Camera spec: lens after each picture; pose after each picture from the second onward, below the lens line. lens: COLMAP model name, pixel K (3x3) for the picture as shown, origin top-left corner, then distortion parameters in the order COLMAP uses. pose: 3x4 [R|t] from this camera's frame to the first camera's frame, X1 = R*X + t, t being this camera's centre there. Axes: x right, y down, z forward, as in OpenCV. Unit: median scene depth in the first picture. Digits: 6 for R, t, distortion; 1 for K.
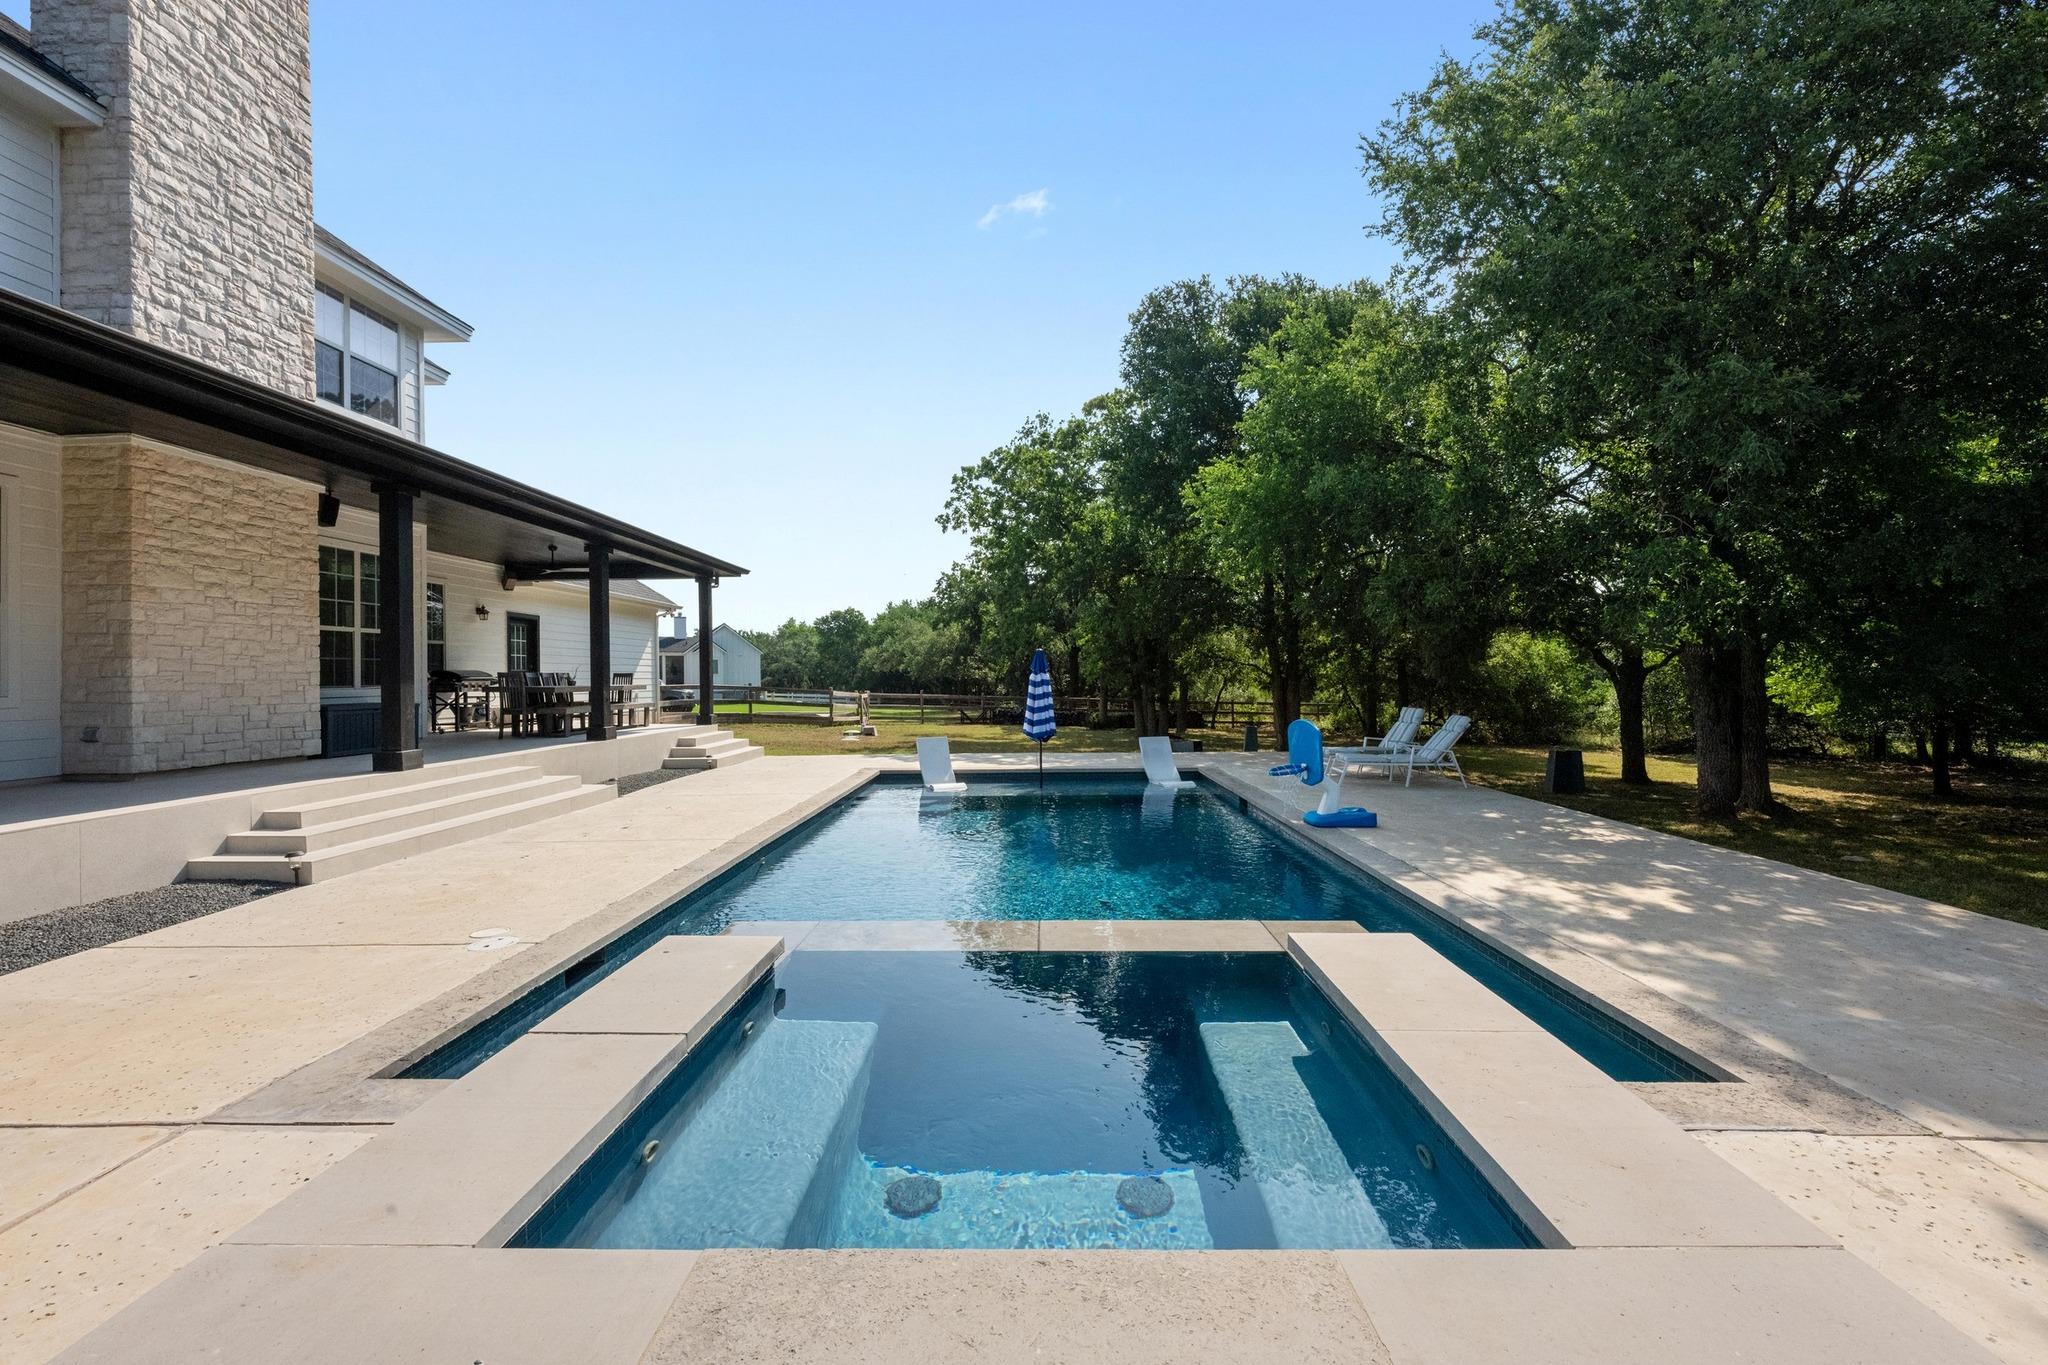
lens RADIAL K [[810.8, 0, 1024.9], [0, 810.8, 679.2], [0, 0, 1]] dist [-0.001370, -0.000575]
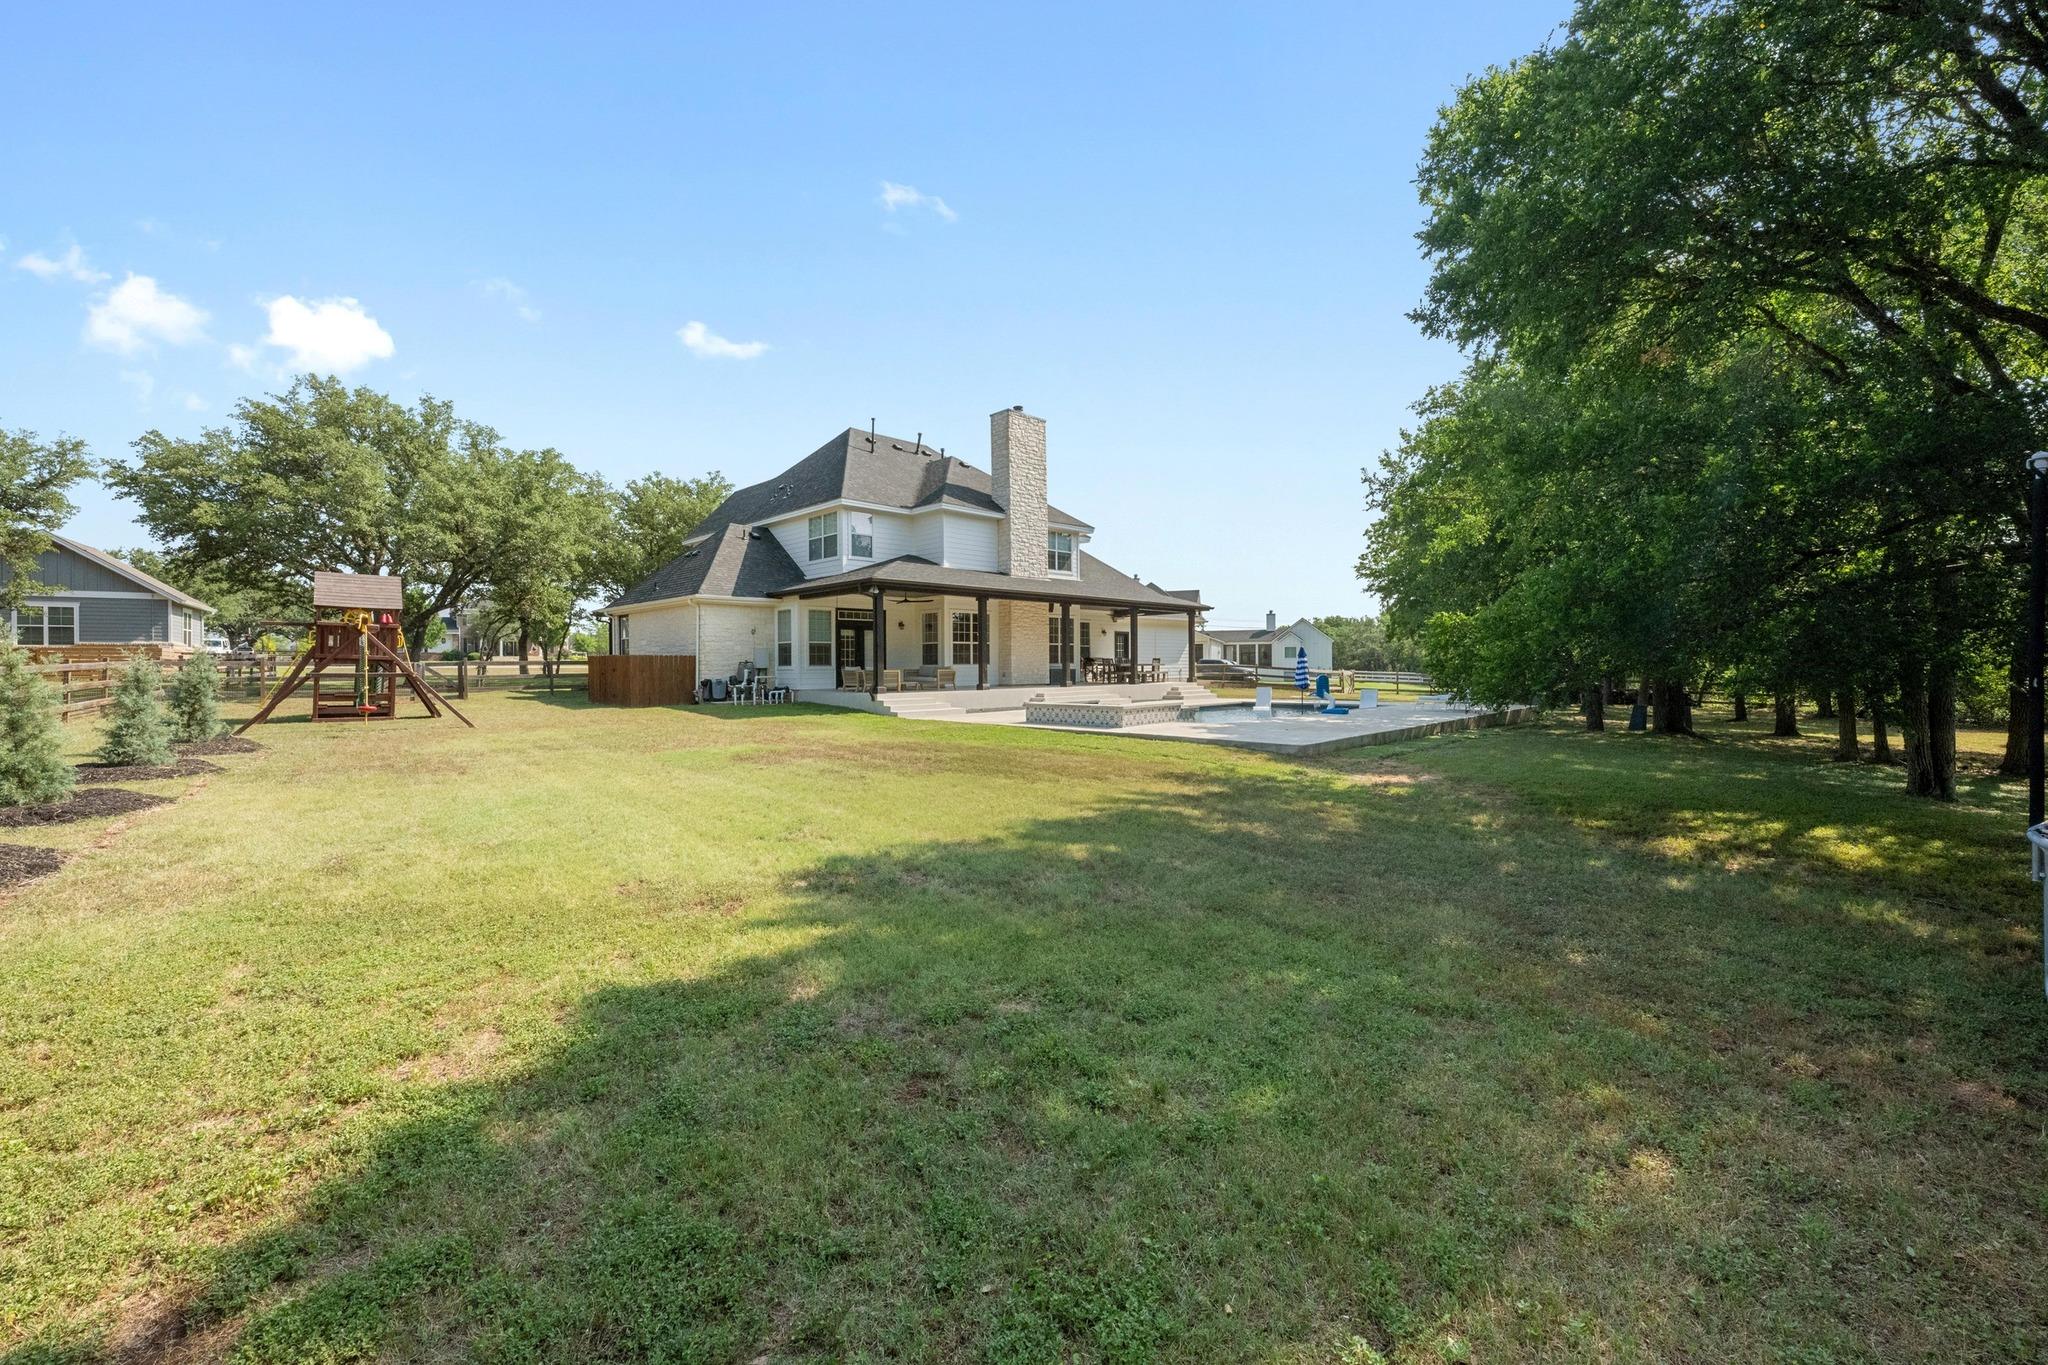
lens RADIAL K [[810.8, 0, 1024.9], [0, 810.8, 679.2], [0, 0, 1]] dist [-0.001370, -0.000575]
pose [[0.719714, 0.014038, -0.694129, 1.414018], [-0.000262, 0.999801, 0.019948, 0.010083], [0.694271, -0.014175, 0.719574, -1.509012]]
